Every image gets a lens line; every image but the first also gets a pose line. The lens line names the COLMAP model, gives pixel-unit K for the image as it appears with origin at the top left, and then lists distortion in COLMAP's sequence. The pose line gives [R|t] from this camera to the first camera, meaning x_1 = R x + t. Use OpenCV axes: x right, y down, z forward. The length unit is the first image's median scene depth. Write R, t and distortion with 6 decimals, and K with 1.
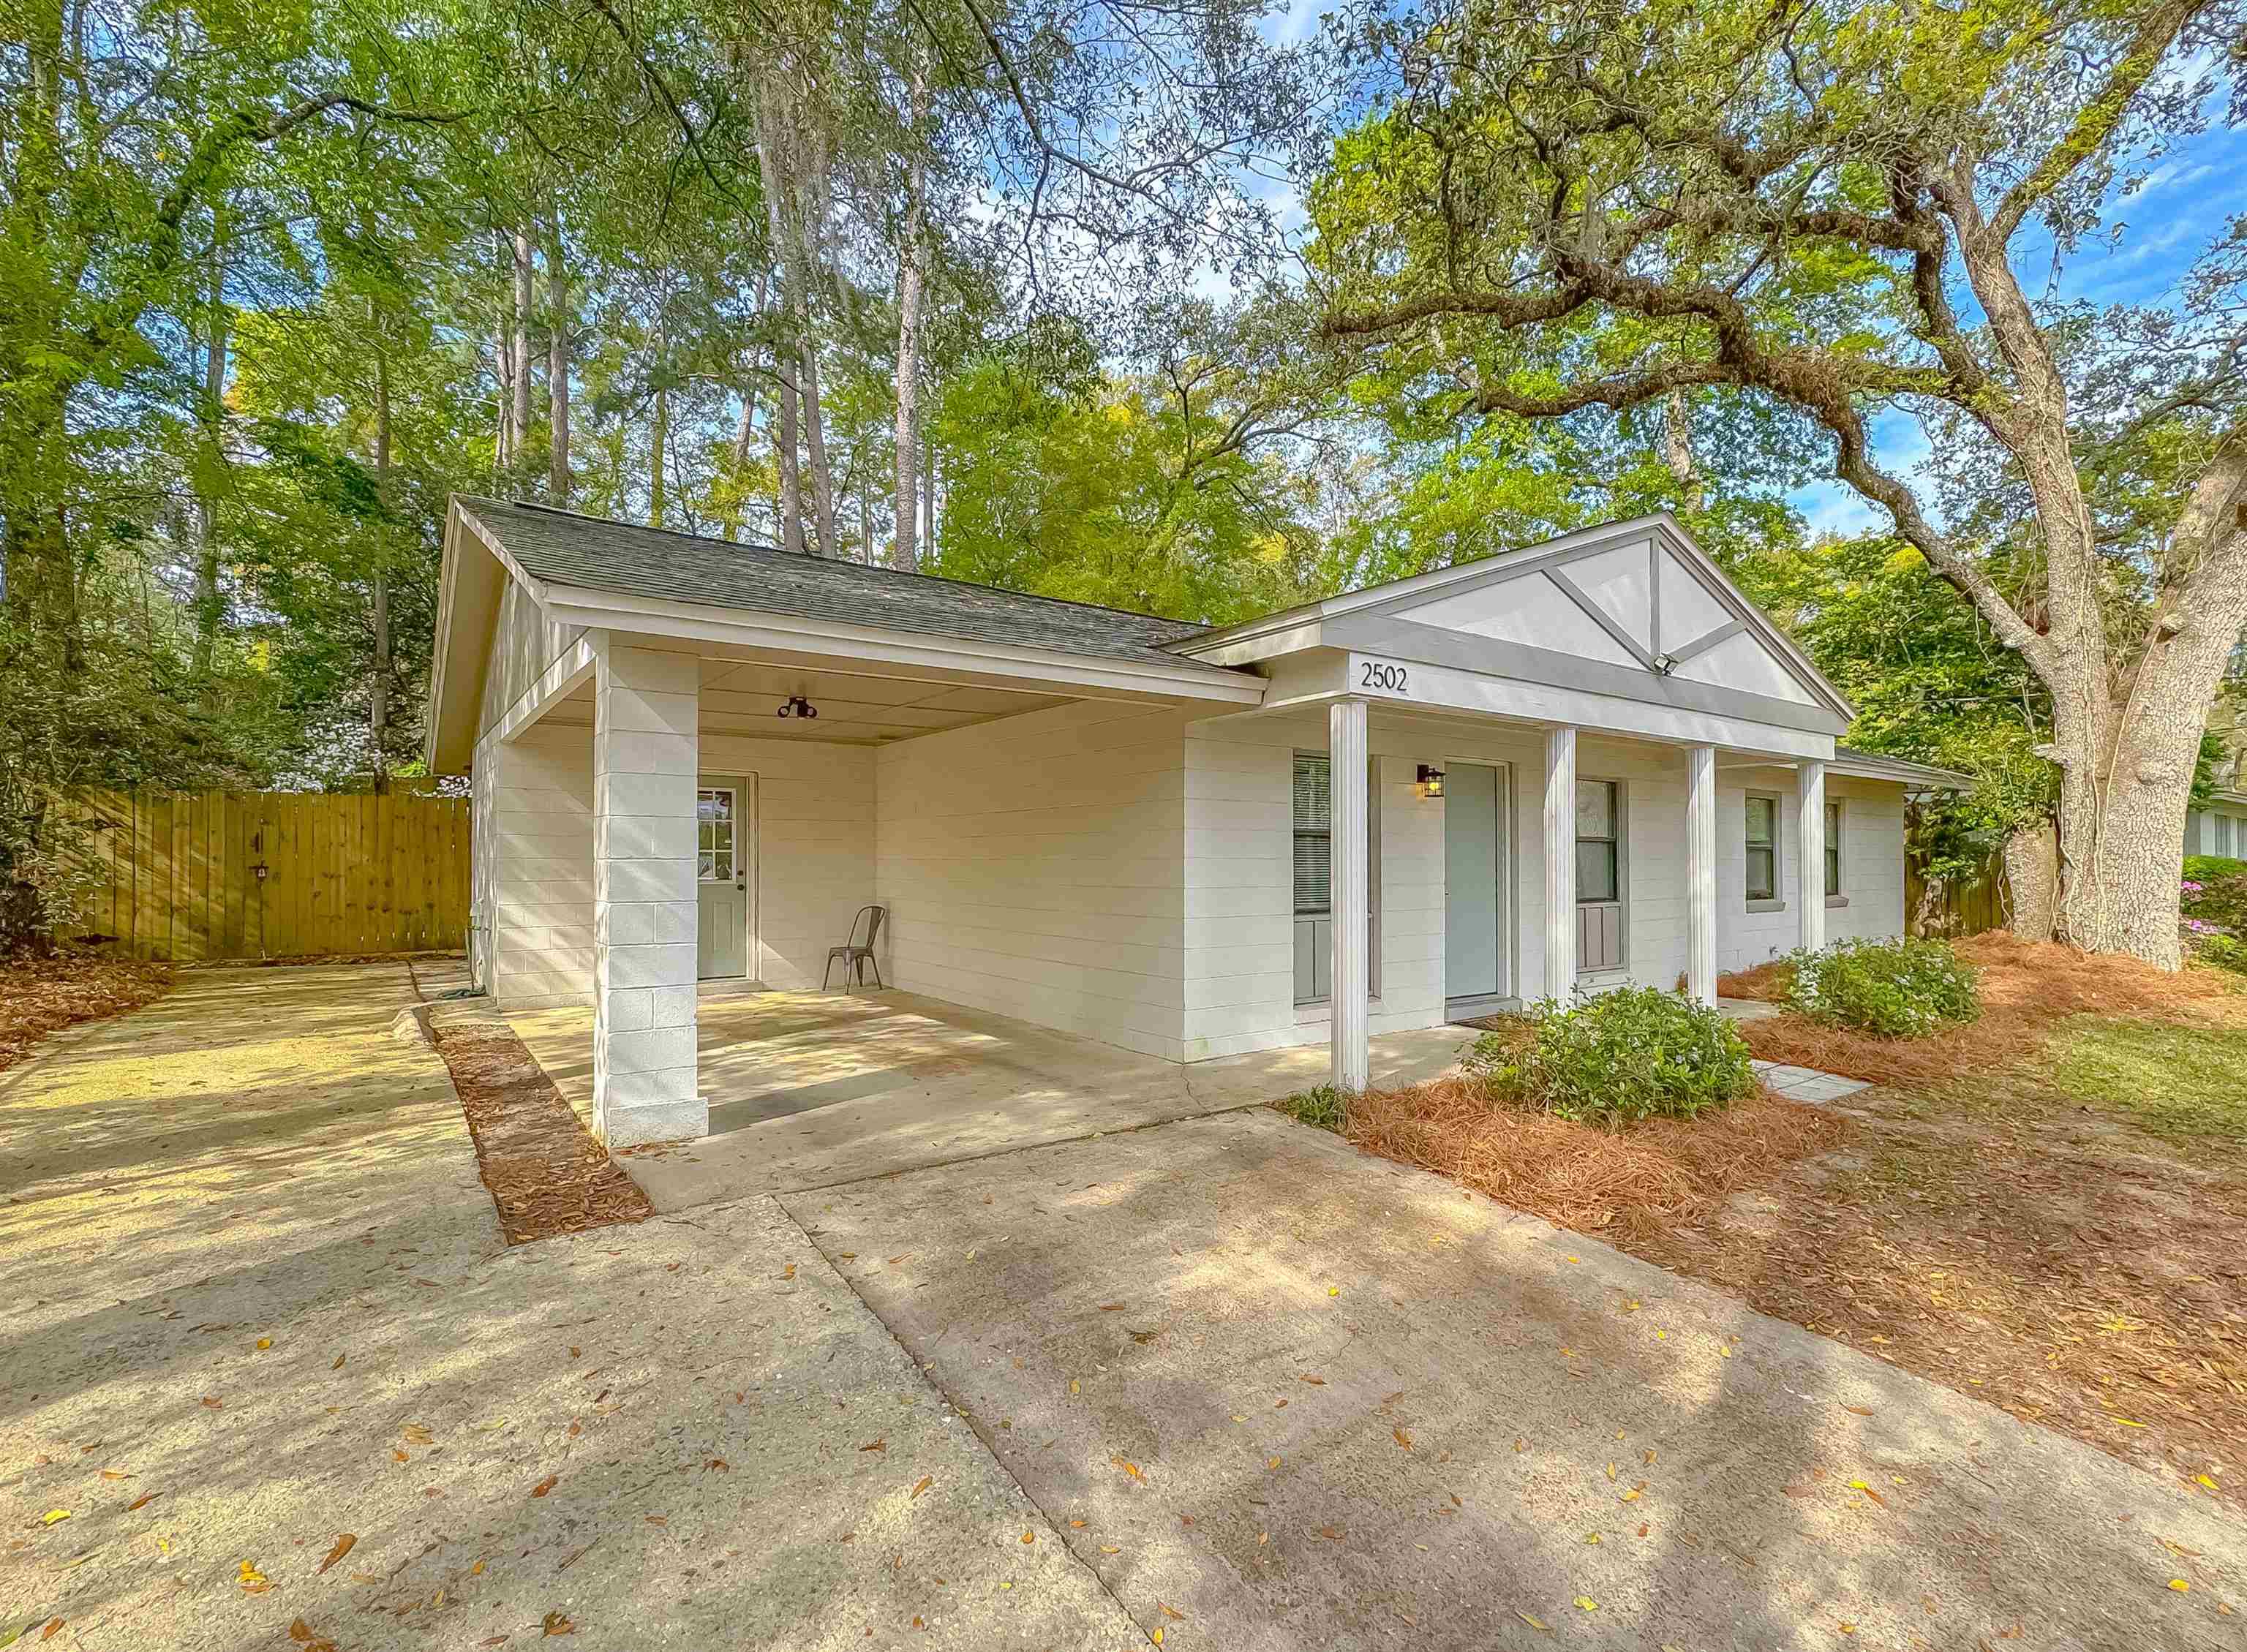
lens RADIAL K [[926.0, 0, 1127.9], [0, 926.0, 842.0], [0, 0, 1]] dist [0.000195, -0.000420]
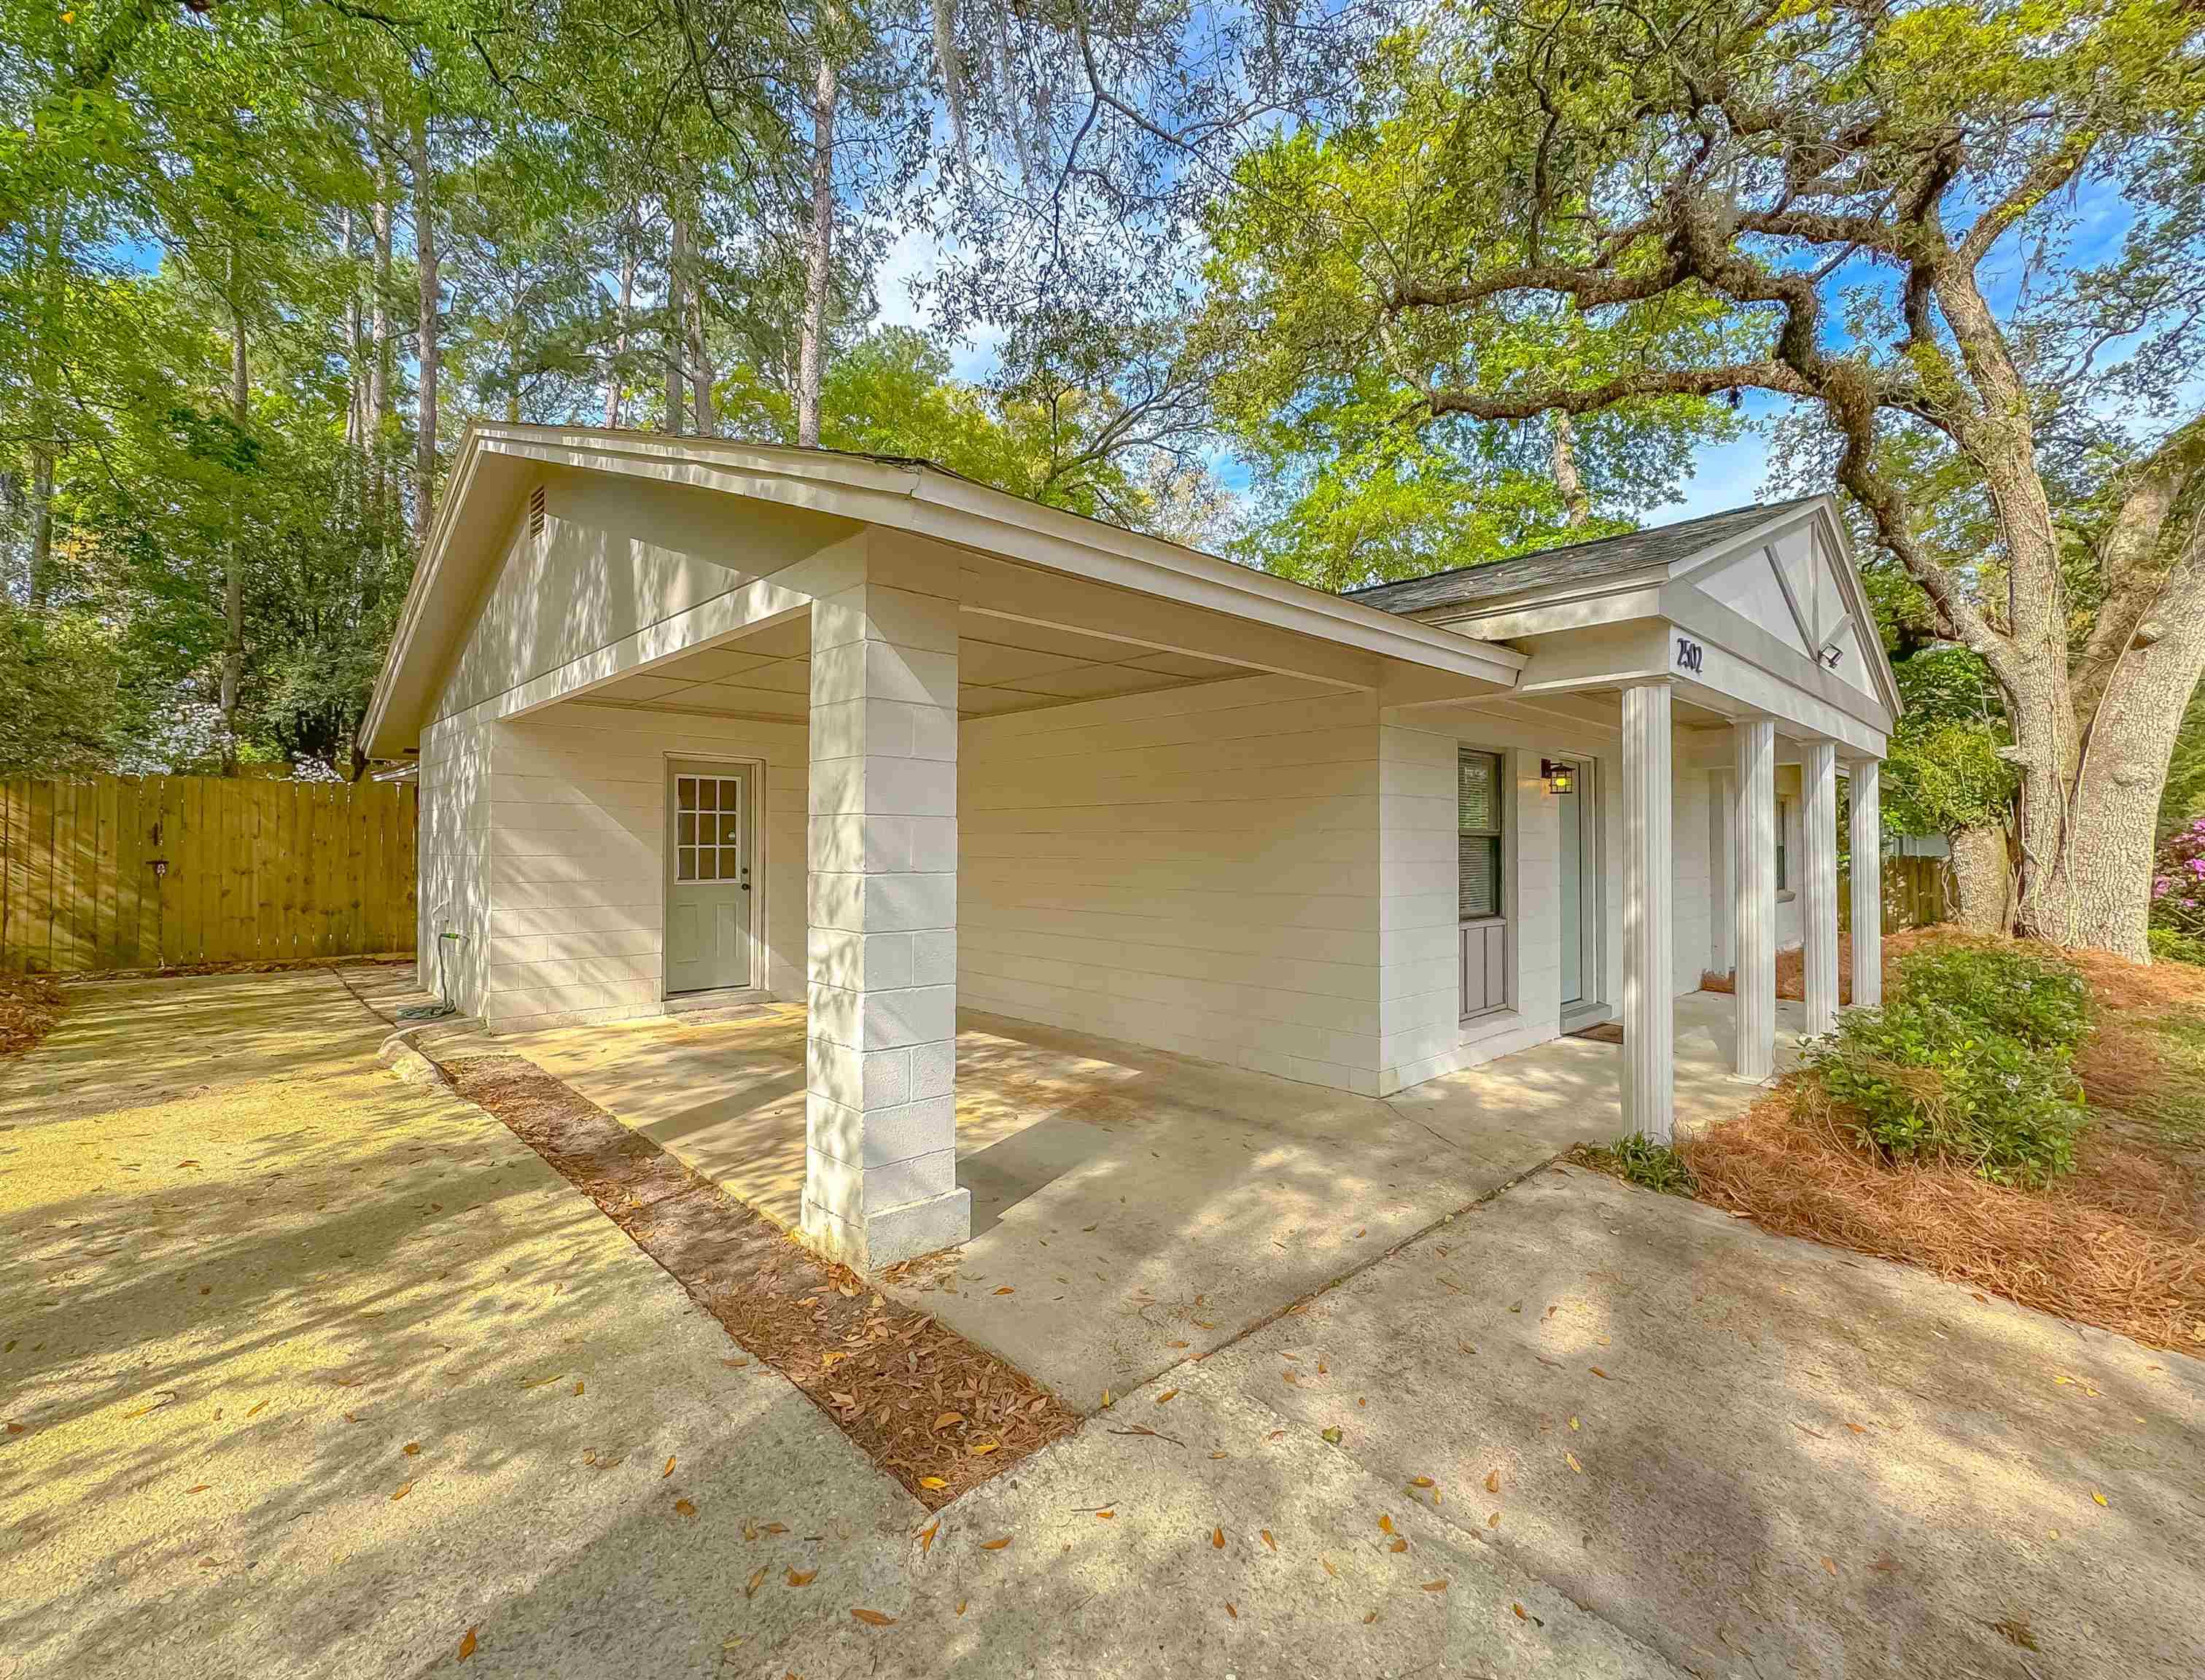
lens RADIAL K [[904.0, 0, 1100.4], [0, 904.0, 828.0], [0, 0, 1]] dist [-0.000672, 0.000411]
pose [[0.996460, 0.004731, 0.083933, -0.262179], [-0.004283, 0.999976, -0.005515, -0.008746], [-0.083957, 0.005136, 0.996456, 0.164802]]
